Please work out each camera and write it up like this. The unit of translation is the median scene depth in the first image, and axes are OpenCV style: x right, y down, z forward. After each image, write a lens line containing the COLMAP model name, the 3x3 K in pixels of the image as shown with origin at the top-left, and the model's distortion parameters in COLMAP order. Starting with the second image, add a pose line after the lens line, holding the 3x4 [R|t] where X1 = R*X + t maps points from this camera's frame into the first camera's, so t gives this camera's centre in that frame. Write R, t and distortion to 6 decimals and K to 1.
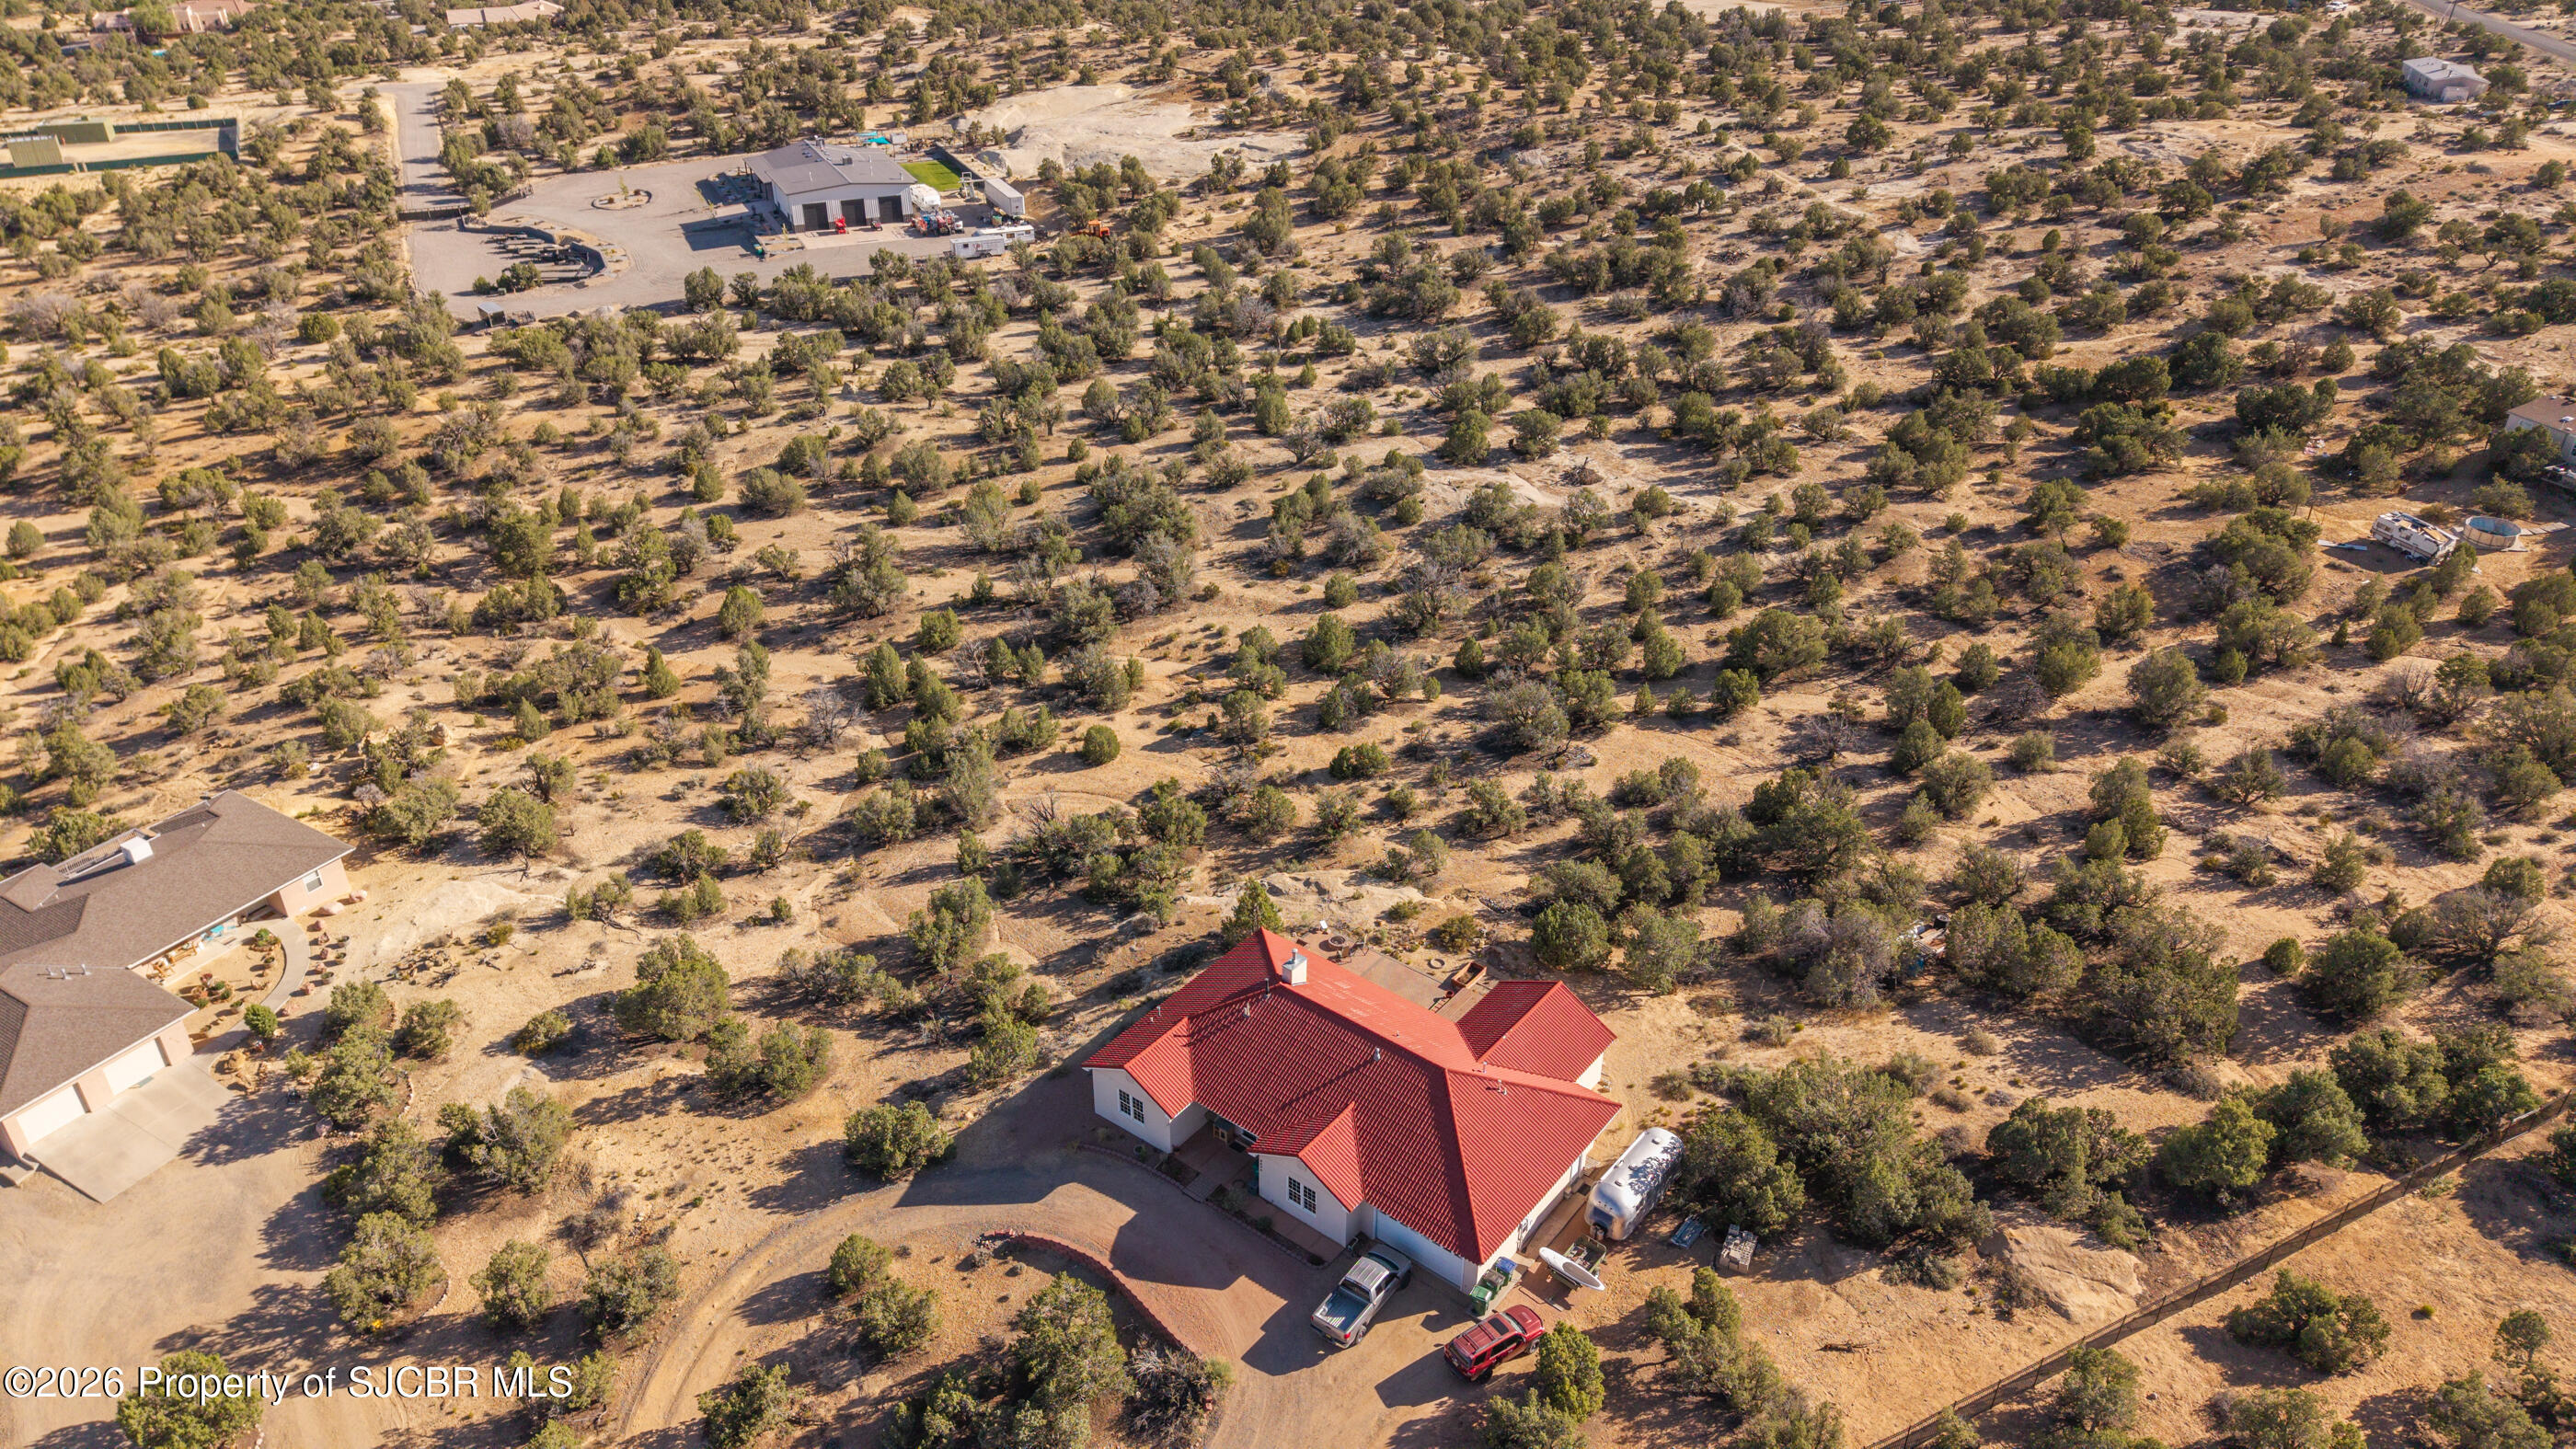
lens RADIAL K [[1717.7, 0, 1304.4], [0, 1717.7, 726.4], [0, 0, 1]] dist [0.045042, -0.054726]
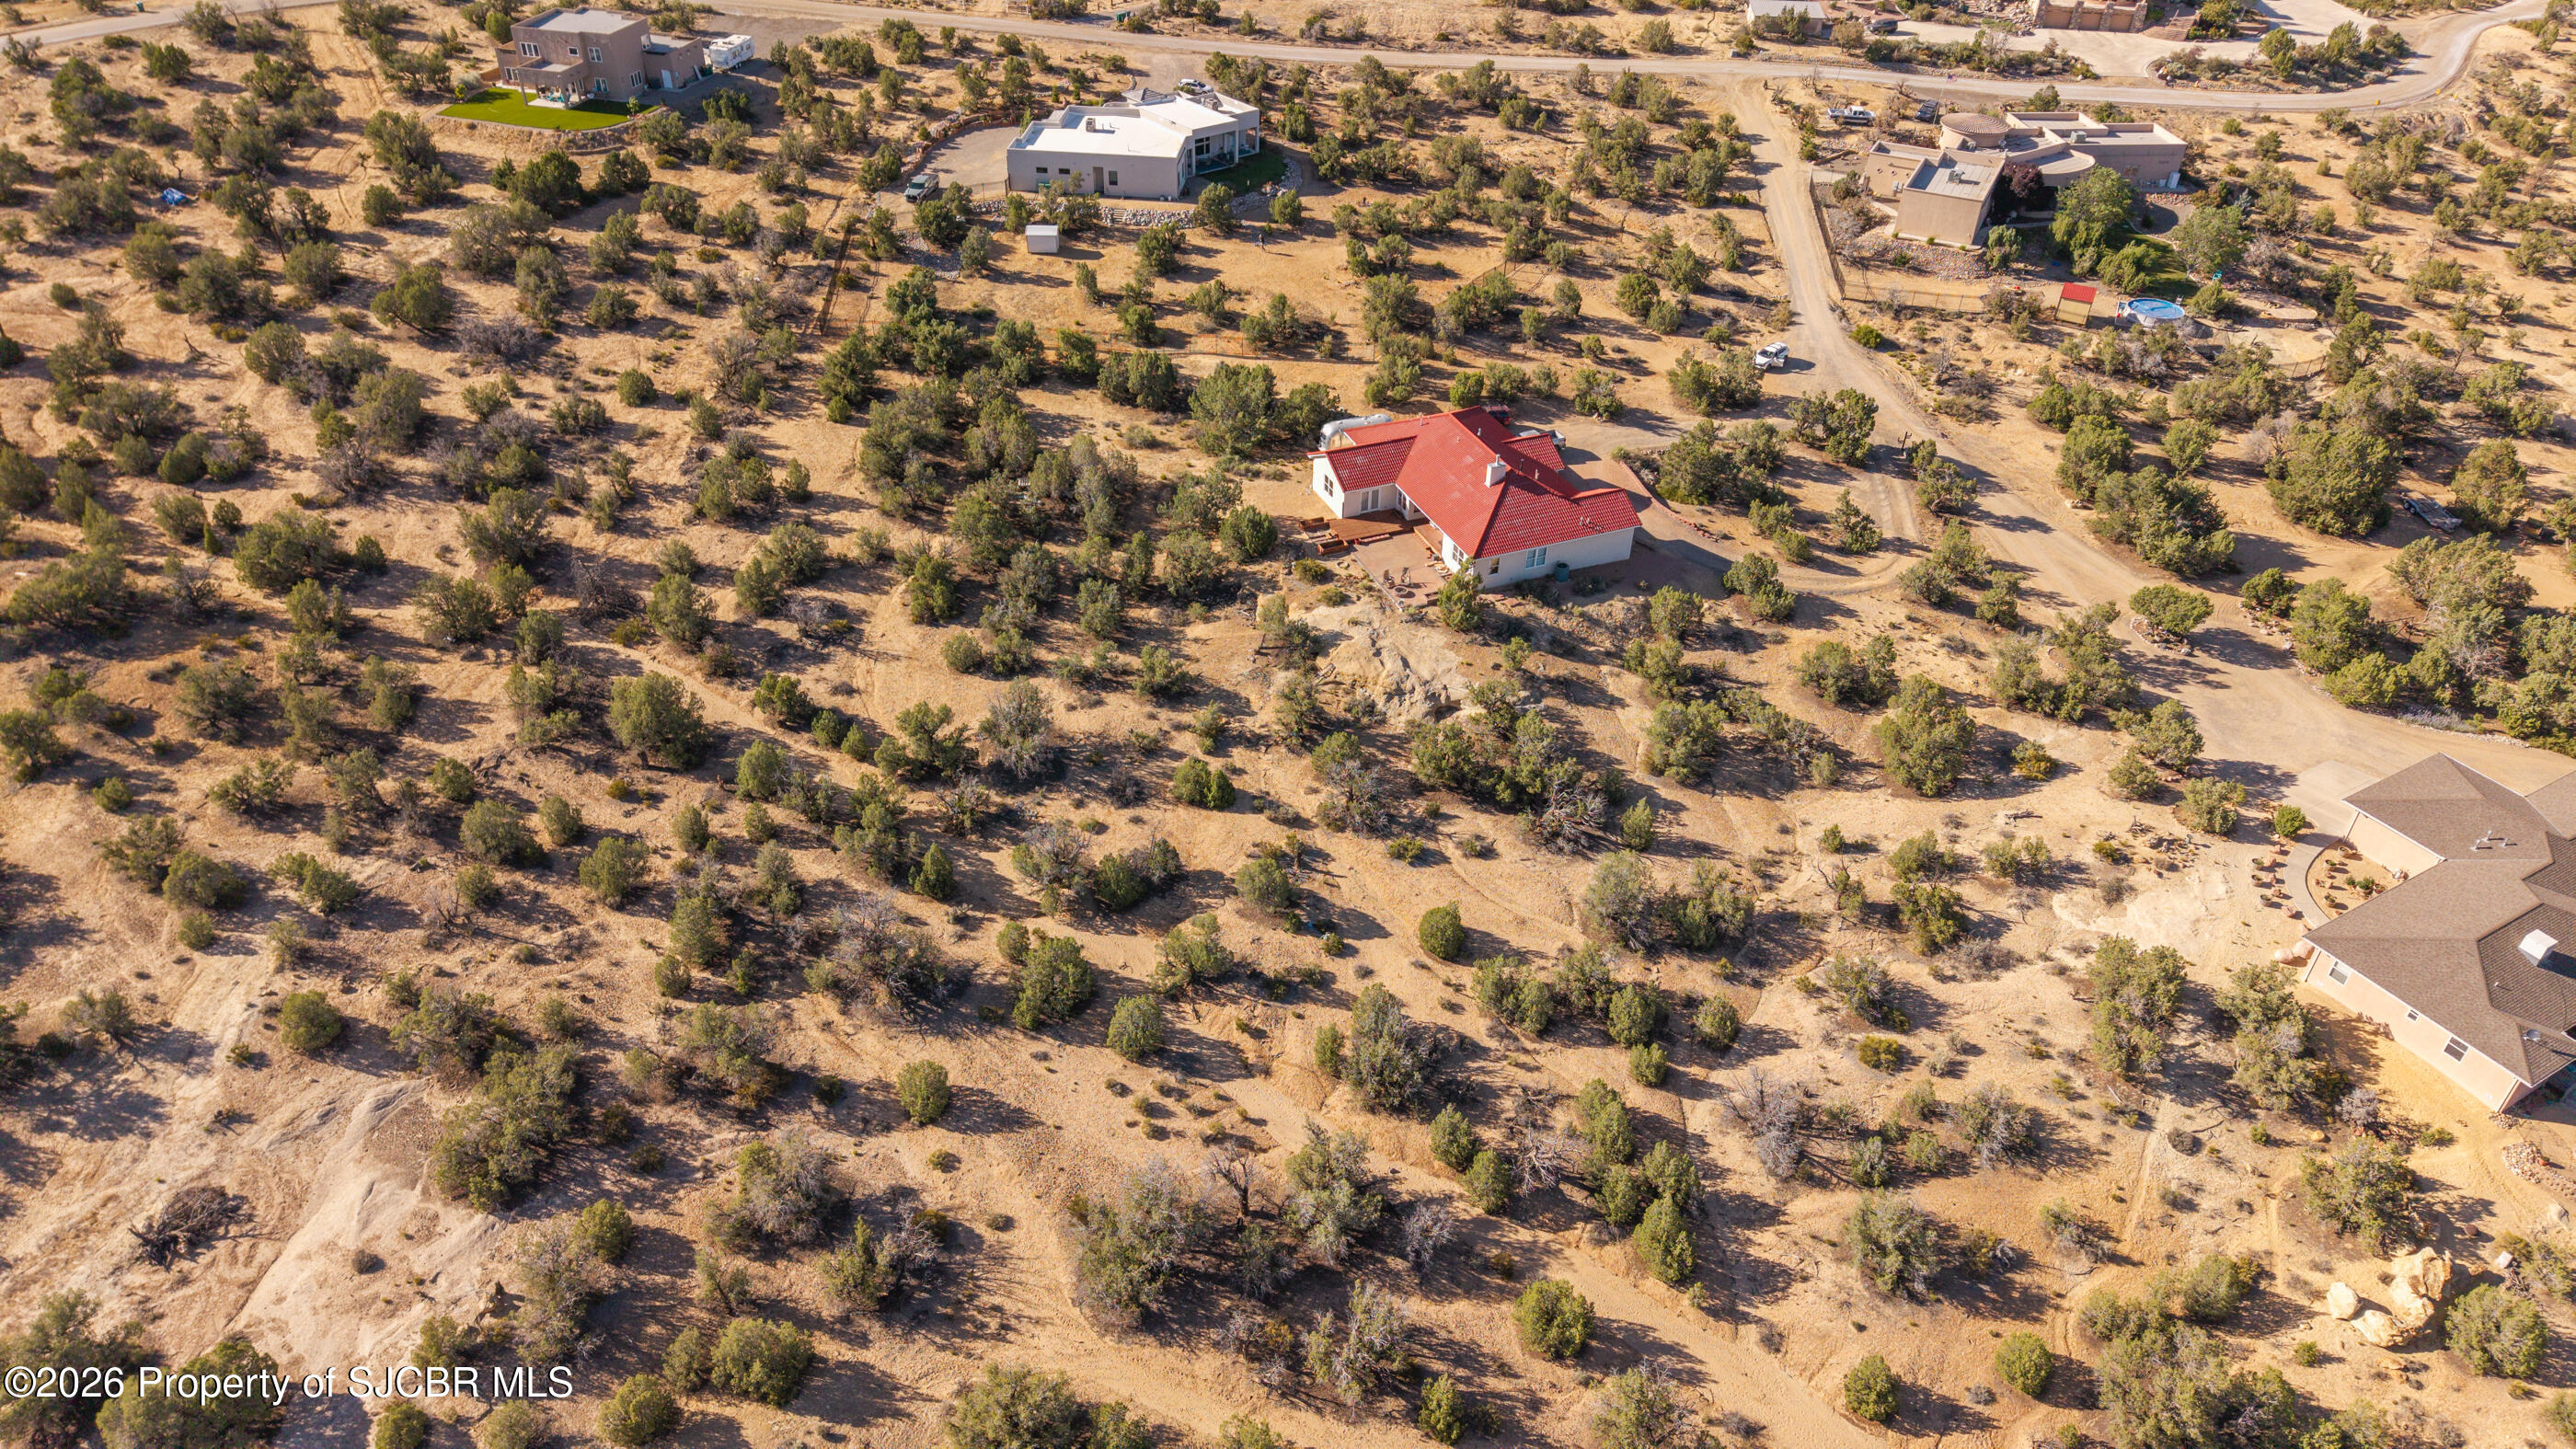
lens RADIAL K [[1717.7, 0, 1299.4], [0, 1717.7, 721.4], [0, 0, 1]] dist [0.045042, -0.054726]
pose [[-0.873841, -0.299710, 0.382852, -0.449426], [0.221088, 0.456372, 0.861885, -0.984185], [-0.433038, 0.837794, -0.332534, 1.606759]]
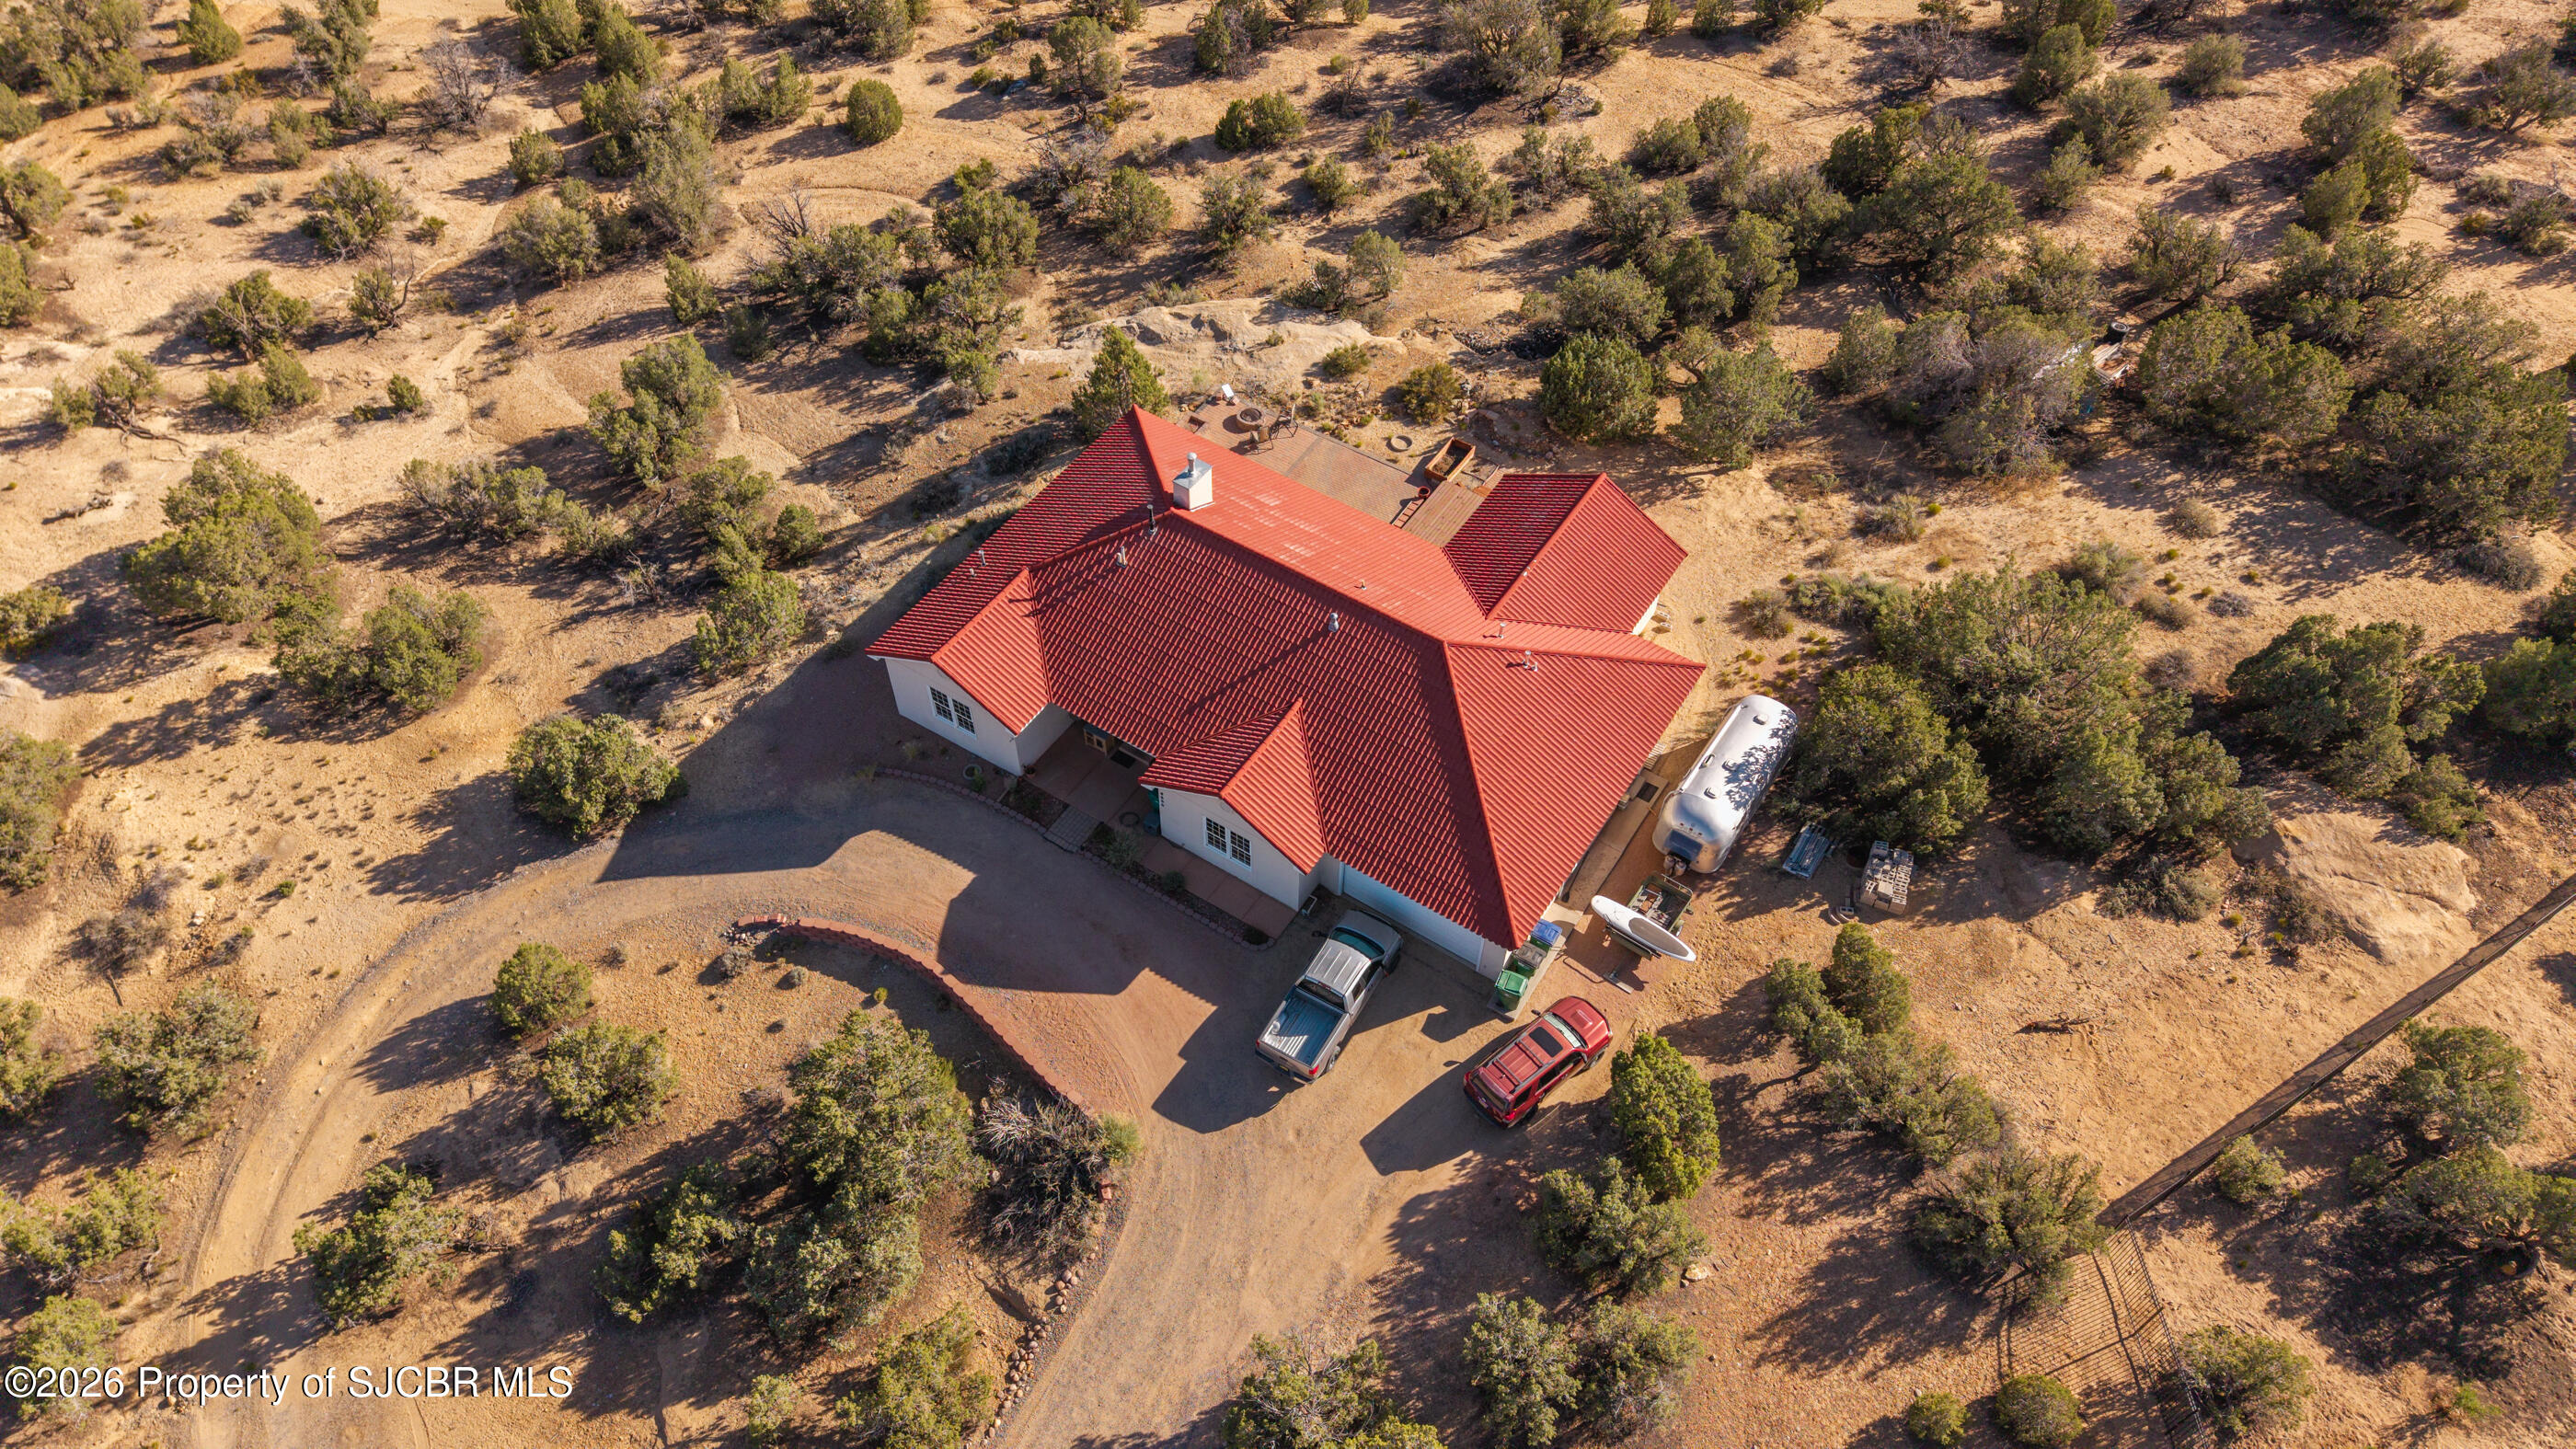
lens RADIAL K [[1717.7, 0, 1293.4], [0, 1717.7, 721.5], [0, 0, 1]] dist [0.045042, -0.054726]
pose [[0.996593, -0.060852, 0.055666, -0.008464], [0.037569, 0.935840, 0.350418, 0.004092], [-0.073418, -0.347133, 0.934938, 0.352165]]
